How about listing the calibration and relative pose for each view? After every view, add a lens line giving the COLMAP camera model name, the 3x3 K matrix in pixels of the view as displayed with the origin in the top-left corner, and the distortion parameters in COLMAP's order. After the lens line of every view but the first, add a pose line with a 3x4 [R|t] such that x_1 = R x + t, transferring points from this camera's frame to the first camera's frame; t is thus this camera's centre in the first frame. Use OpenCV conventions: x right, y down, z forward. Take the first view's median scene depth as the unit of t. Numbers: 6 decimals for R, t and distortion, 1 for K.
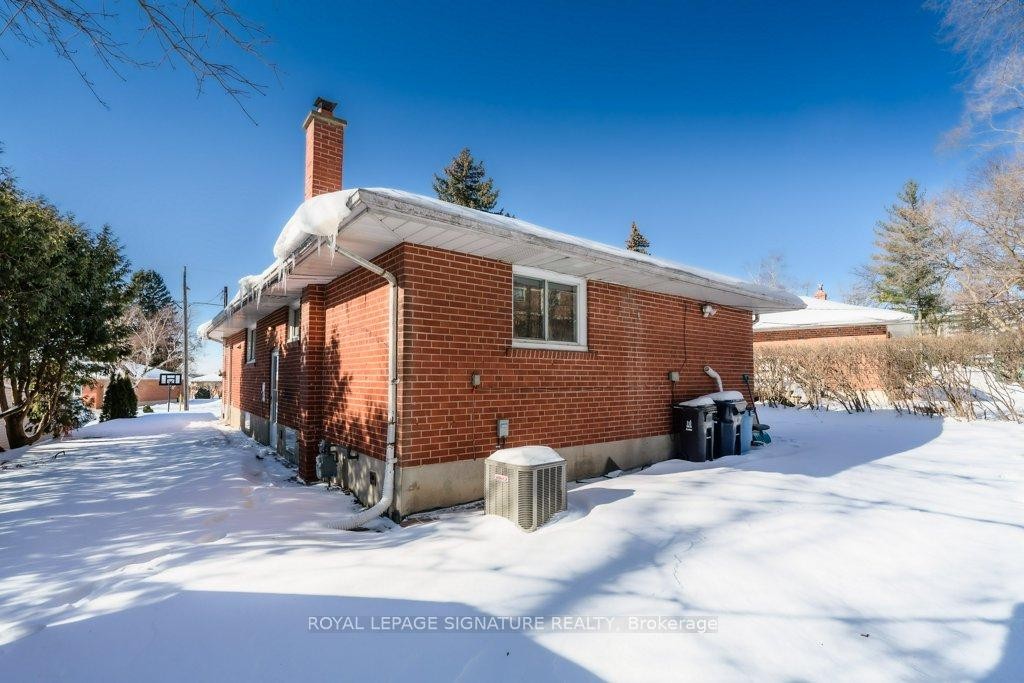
lens RADIAL K [[460.5, 0, 510.0], [0, 460.5, 346.2], [0, 0, 1]] dist [-0.001798, -0.000447]
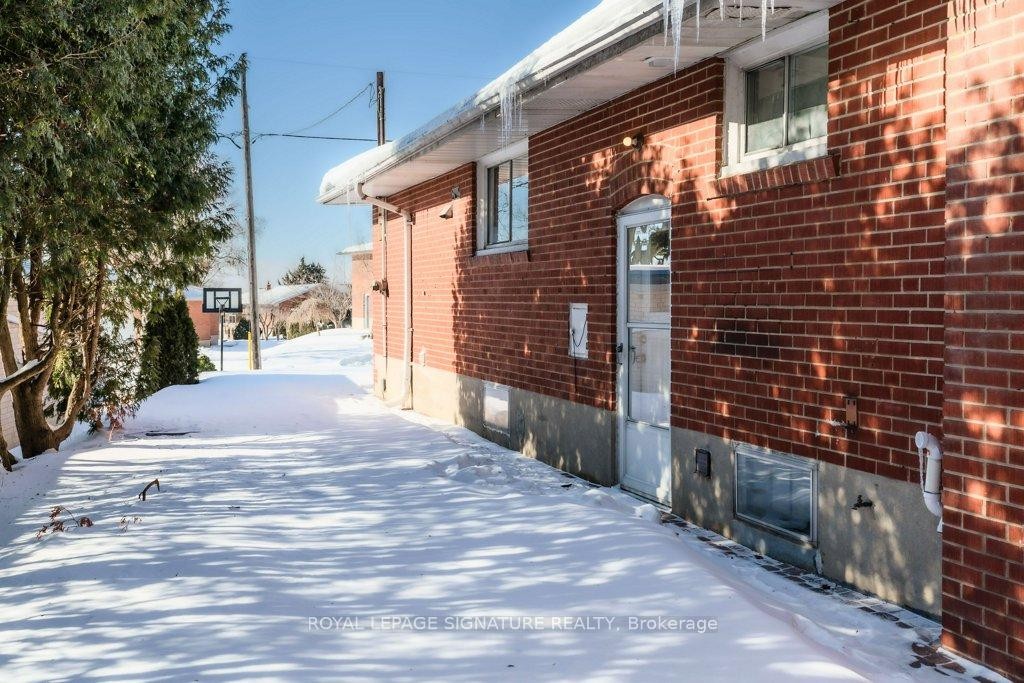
lens RADIAL K [[1034.4, 0, 512.0], [0, 1034.4, 341.5], [0, 0, 1]] dist [-0.010033, 0.000511]
pose [[0.946417, 0.011066, -0.322757, -0.311637], [0.025058, 0.993883, 0.107554, 0.019816], [0.321973, -0.109879, 0.940351, 0.222949]]
